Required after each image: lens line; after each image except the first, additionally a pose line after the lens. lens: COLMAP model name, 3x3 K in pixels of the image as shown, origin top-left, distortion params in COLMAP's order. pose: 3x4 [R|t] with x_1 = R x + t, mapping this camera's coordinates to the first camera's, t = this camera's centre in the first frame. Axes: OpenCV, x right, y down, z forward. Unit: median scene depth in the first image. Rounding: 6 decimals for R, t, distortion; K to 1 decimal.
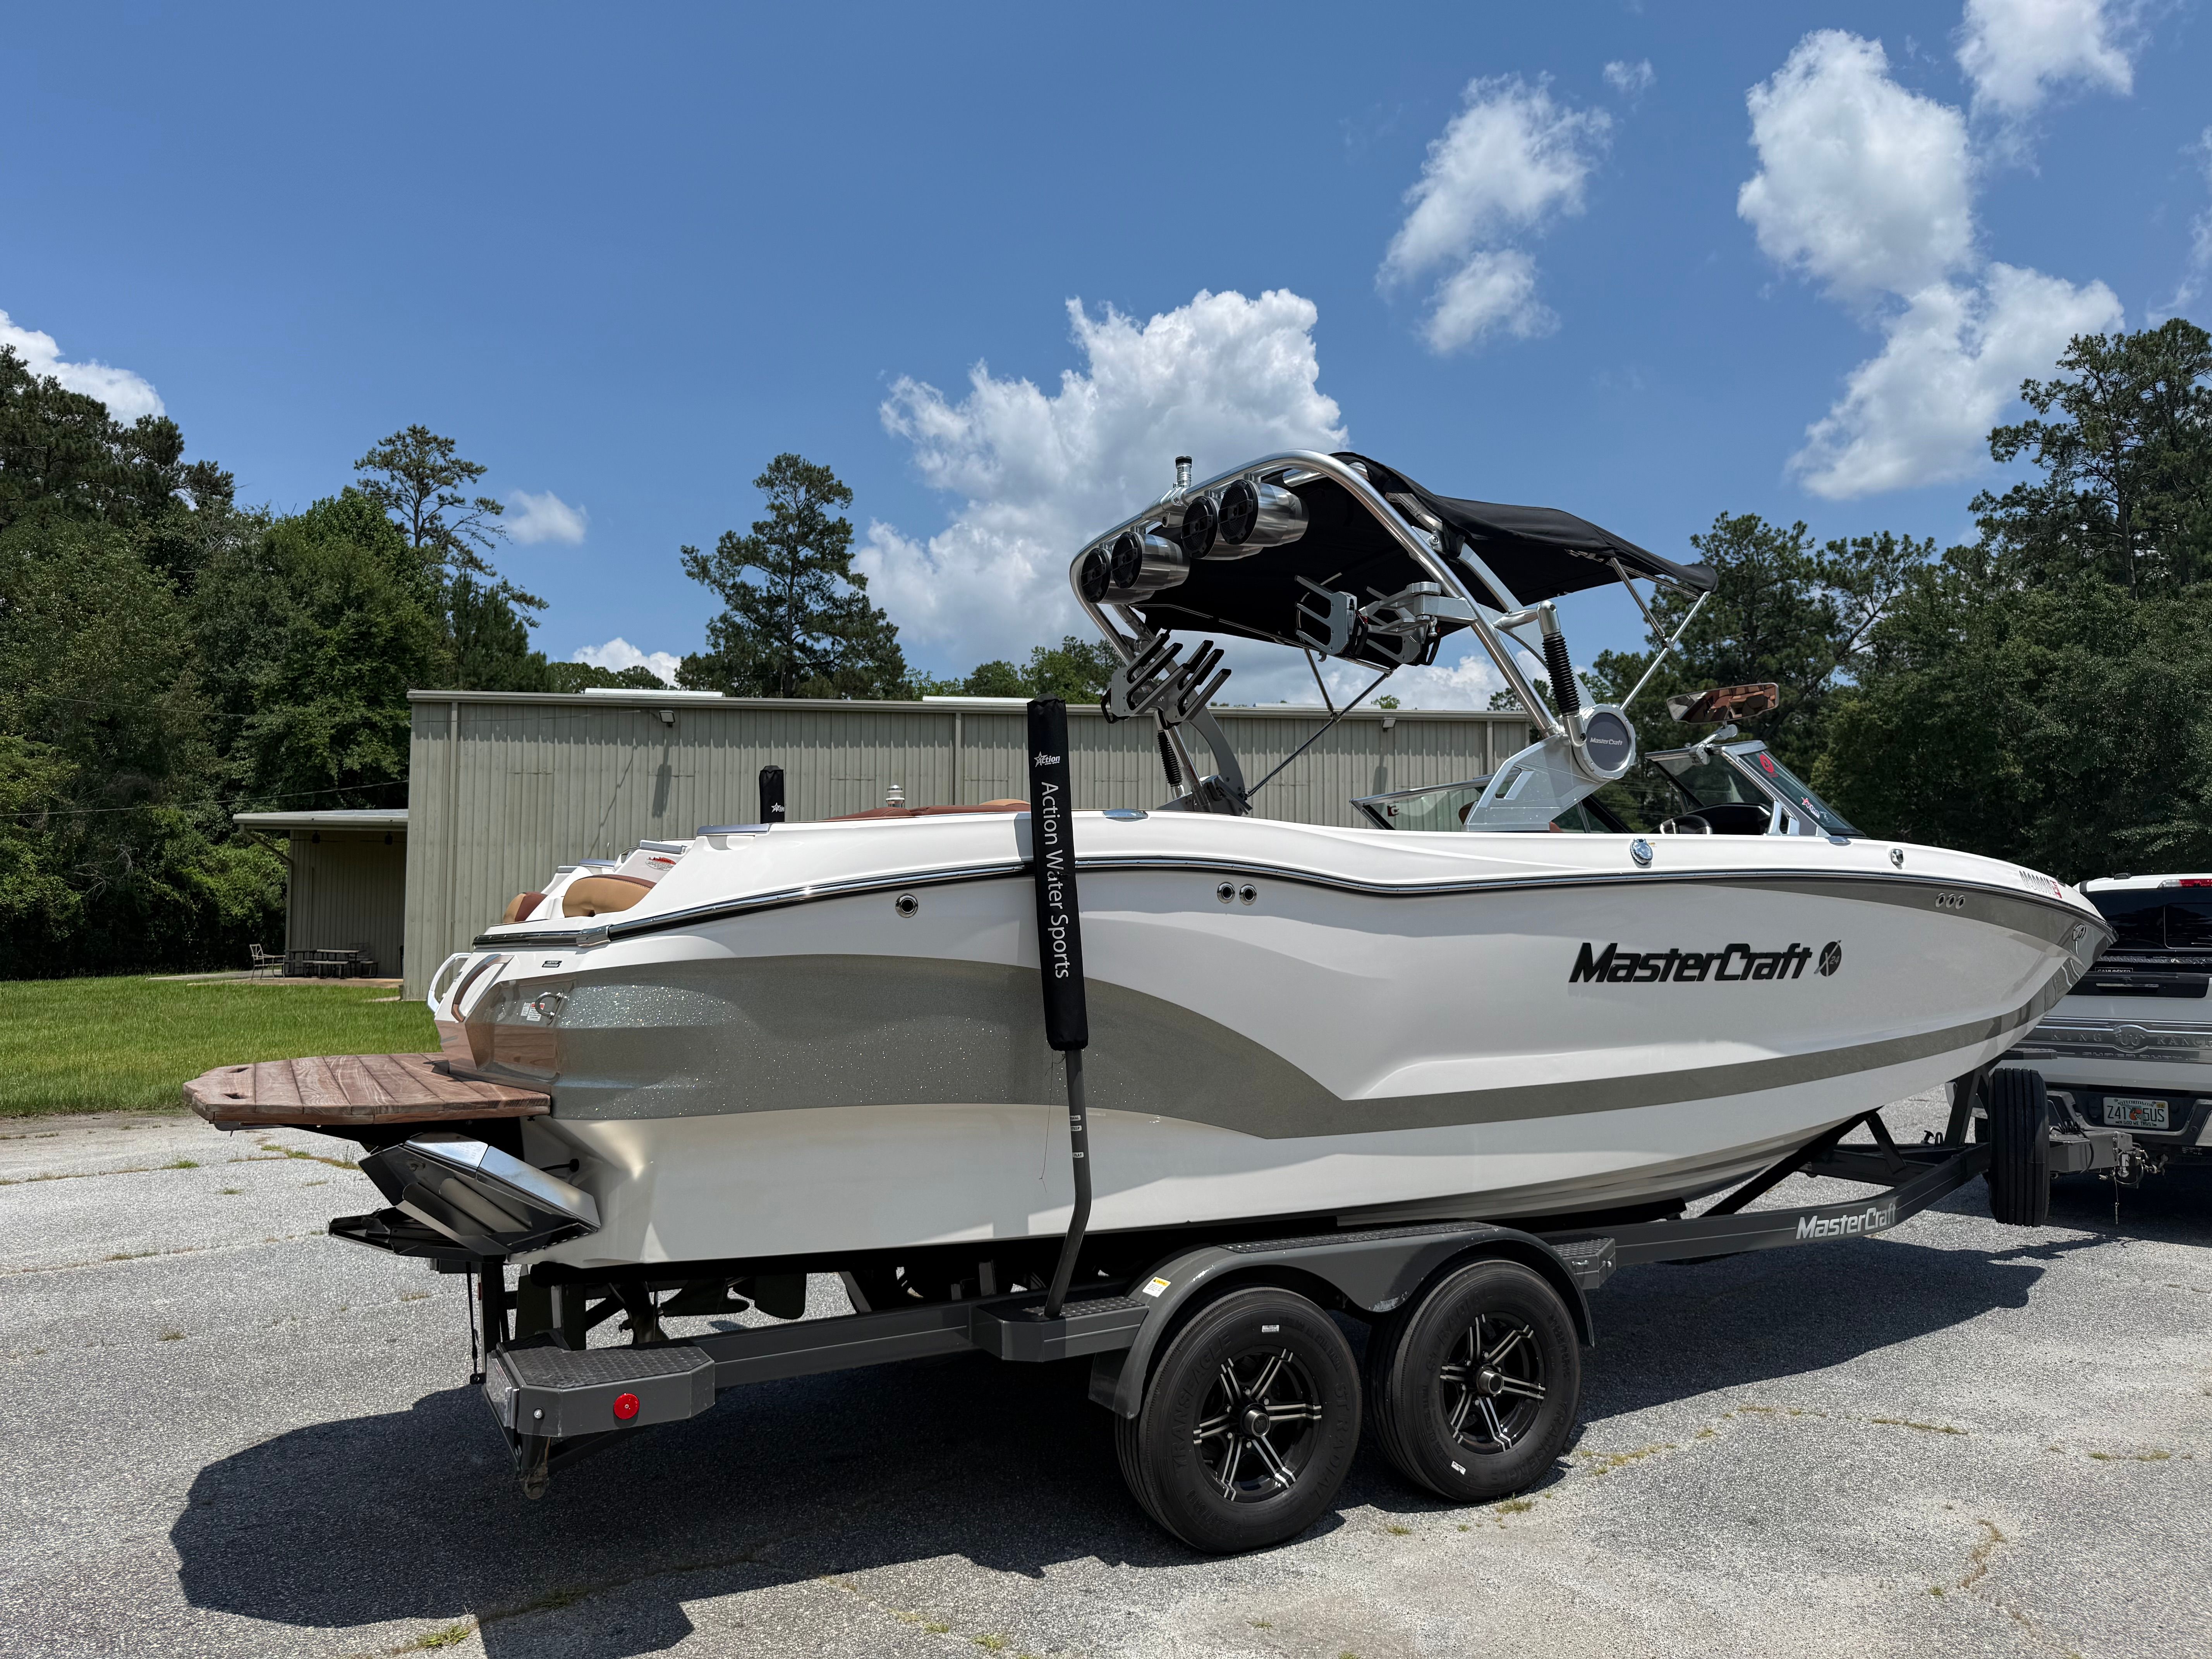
lens RADIAL K [[1505.9, 0, 1106.0], [0, 1505.9, 829.5], [0, 0, 1]] dist [0.150465, -0.276850]
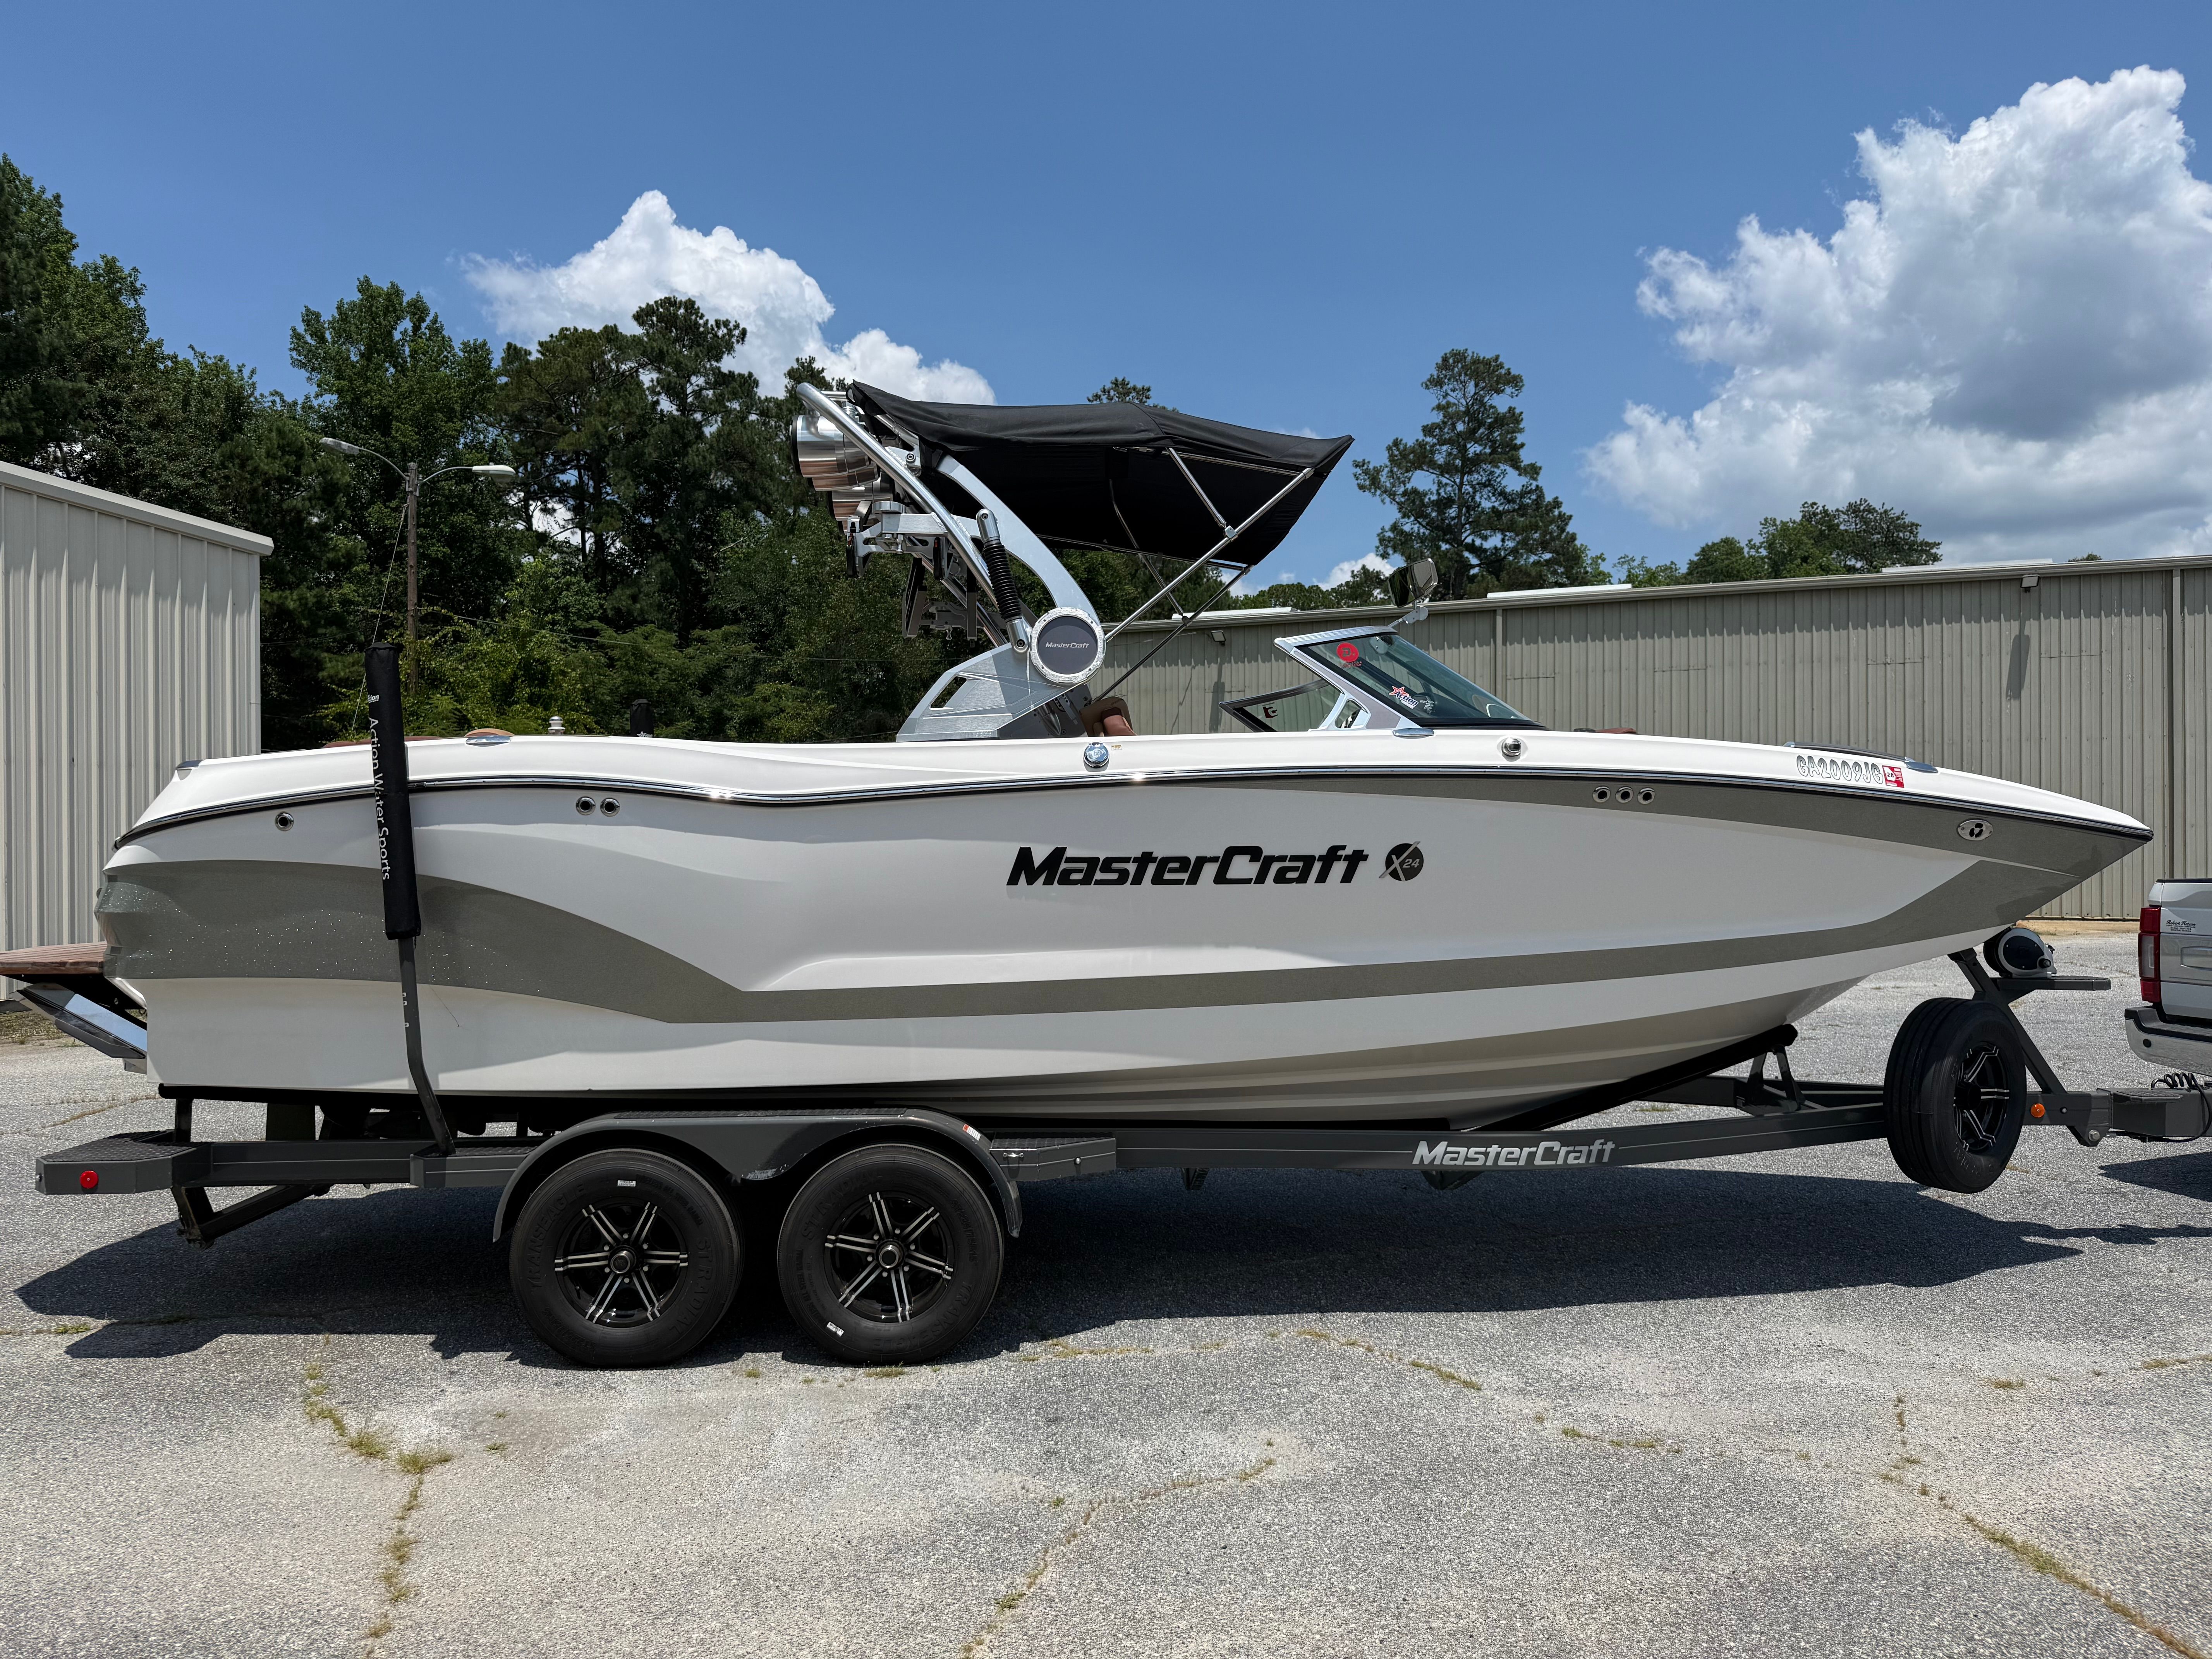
lens RADIAL K [[1505.9, 0, 1106.0], [0, 1505.9, 829.5], [0, 0, 1]] dist [0.150465, -0.276850]
pose [[0.894429, -0.009890, -0.447101, 0.689819], [0.037605, 0.997878, 0.053157, 0.009666], [0.445626, -0.064358, 0.892903, 0.108283]]
